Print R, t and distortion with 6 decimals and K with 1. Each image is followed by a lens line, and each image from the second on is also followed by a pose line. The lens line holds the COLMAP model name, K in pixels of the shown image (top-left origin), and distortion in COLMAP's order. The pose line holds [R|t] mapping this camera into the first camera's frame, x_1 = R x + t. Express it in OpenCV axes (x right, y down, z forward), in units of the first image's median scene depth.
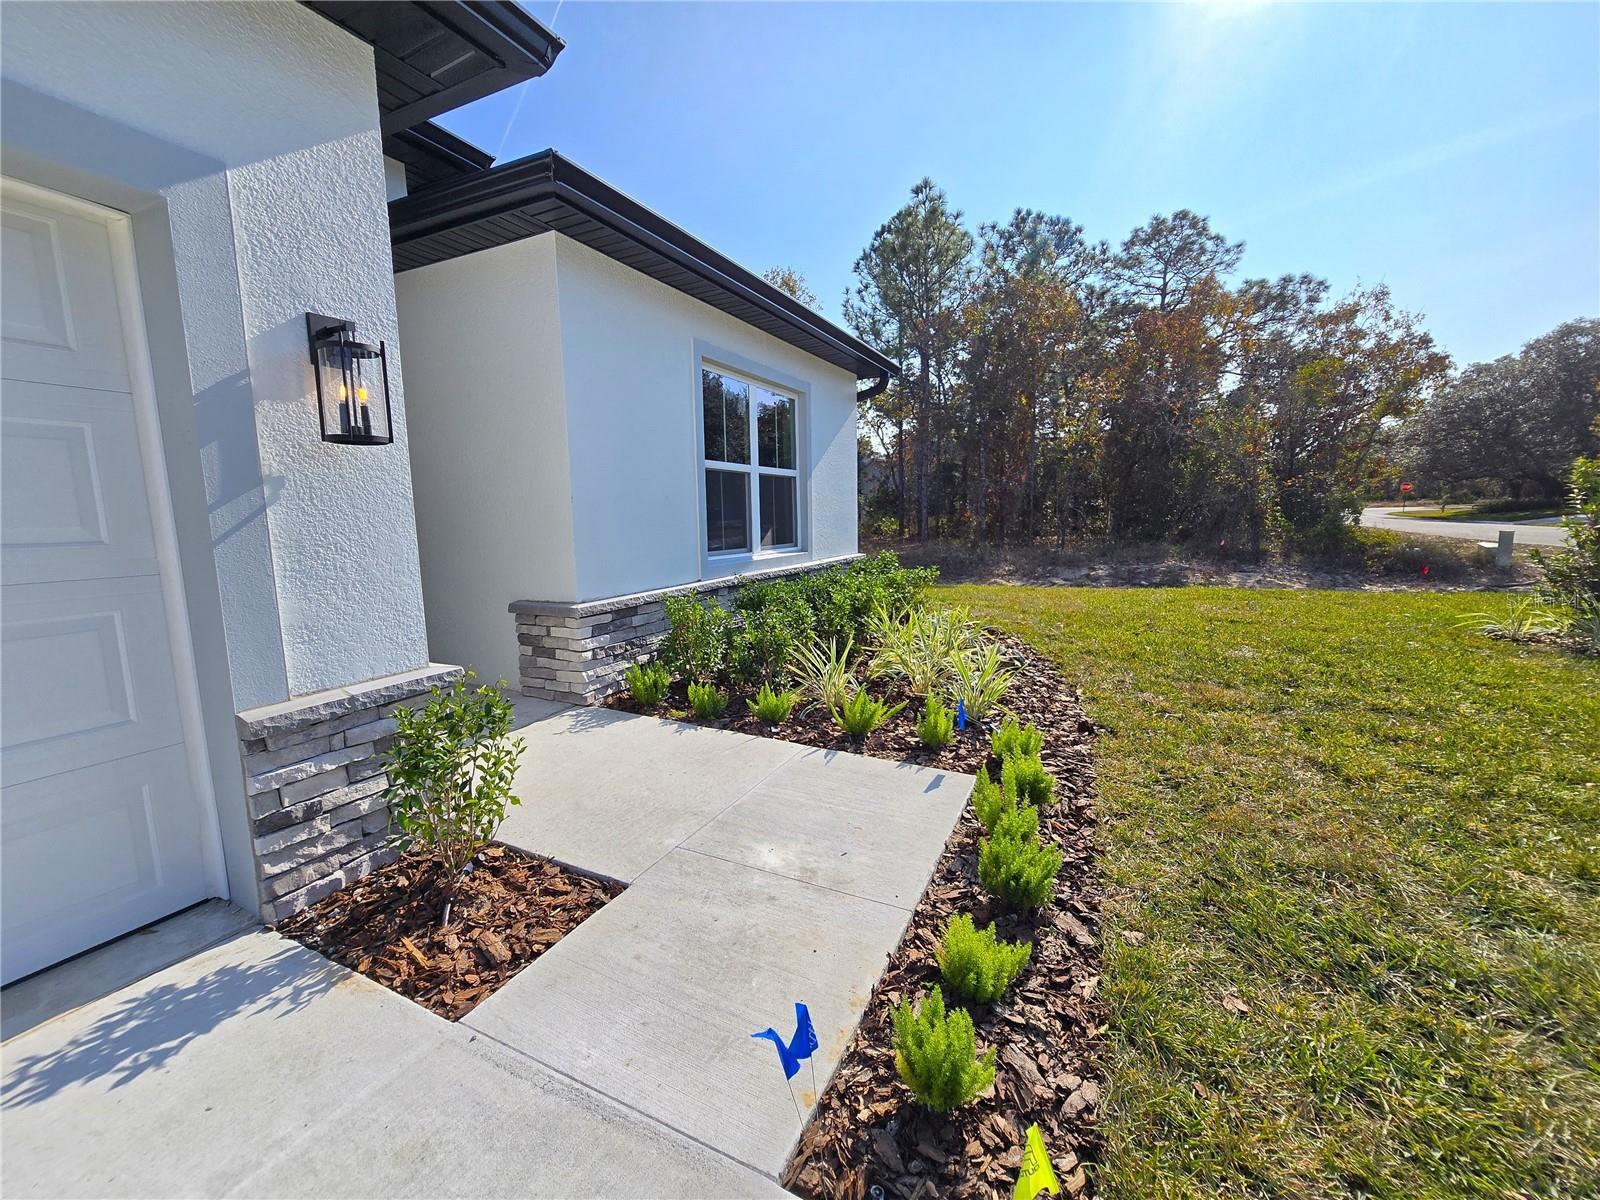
lens RADIAL K [[652.8, 0, 756.8], [0, 652.8, 604.0], [0, 0, 1]] dist [-0.009825, 0.002840]
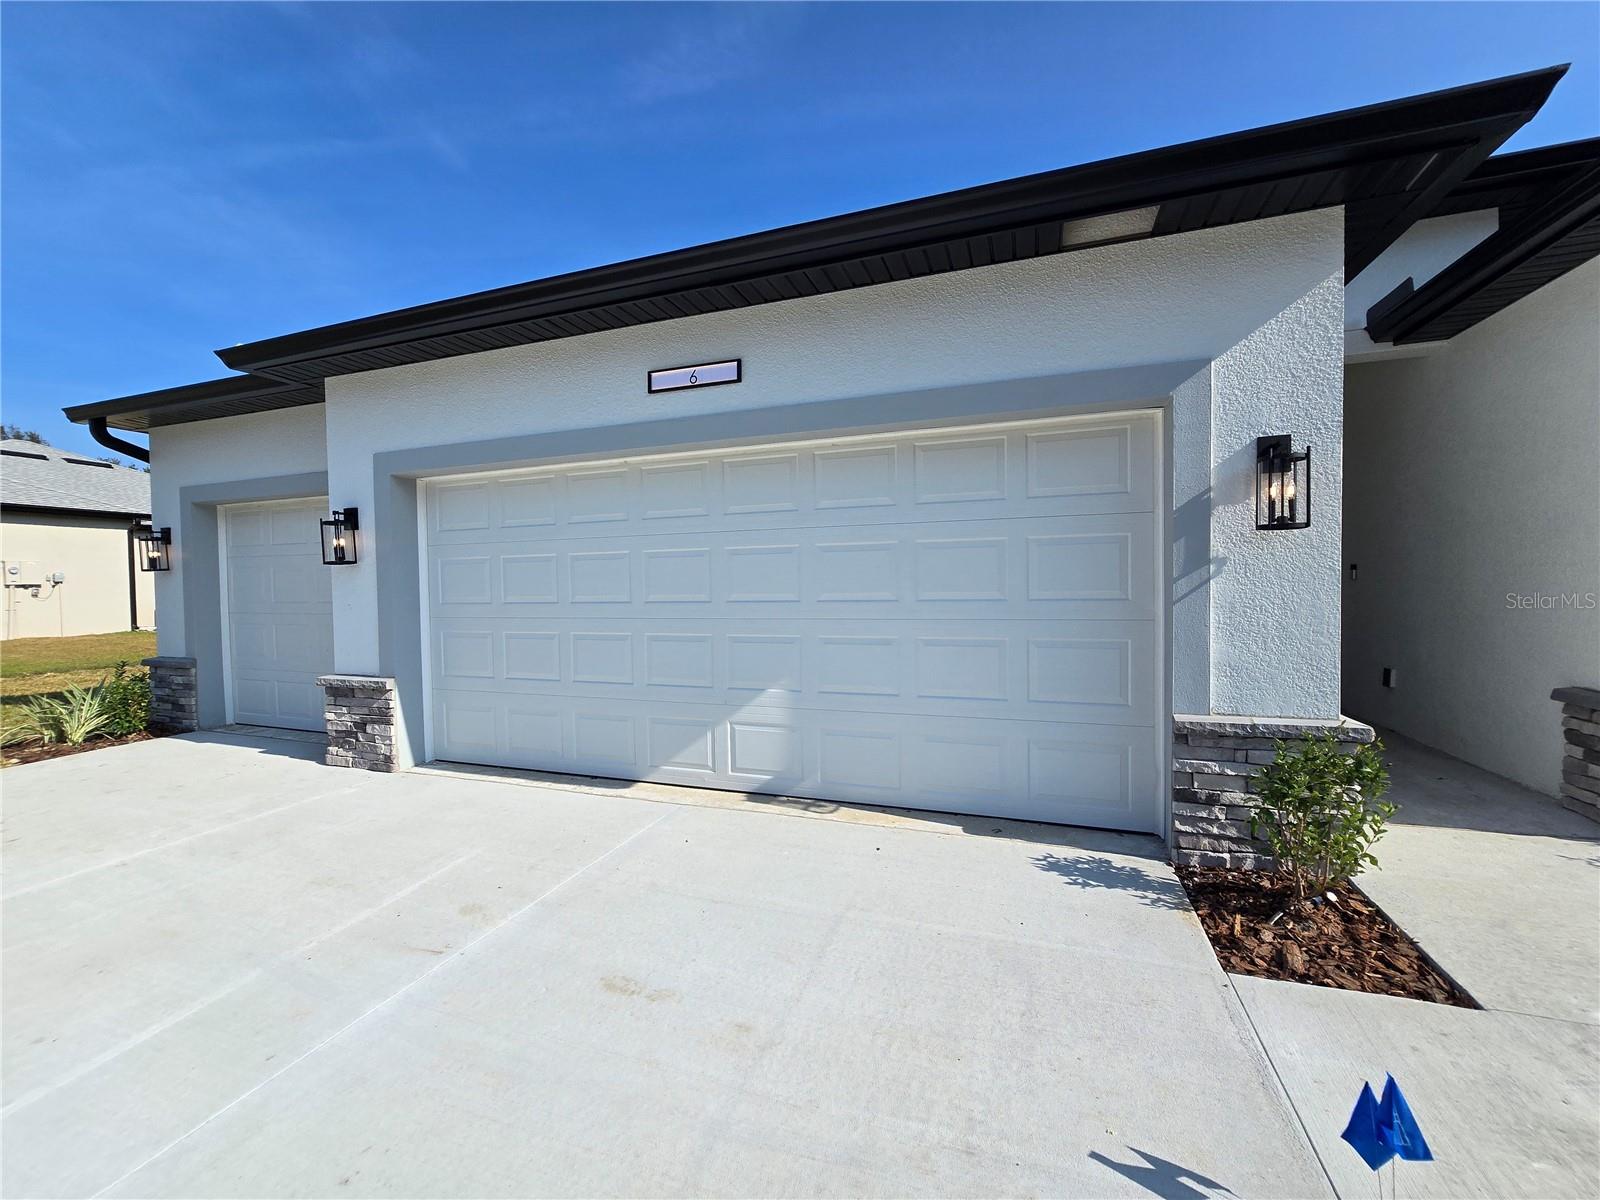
lens RADIAL K [[652.8, 0, 799.0], [0, 652.8, 601.4], [0, 0, 1]] dist [-0.009825, 0.002840]
pose [[0.122800, 0.036302, -0.991767, 0.553236], [-0.124855, 0.991956, 0.020849, -0.014227], [0.984546, 0.121267, 0.126344, -0.081237]]
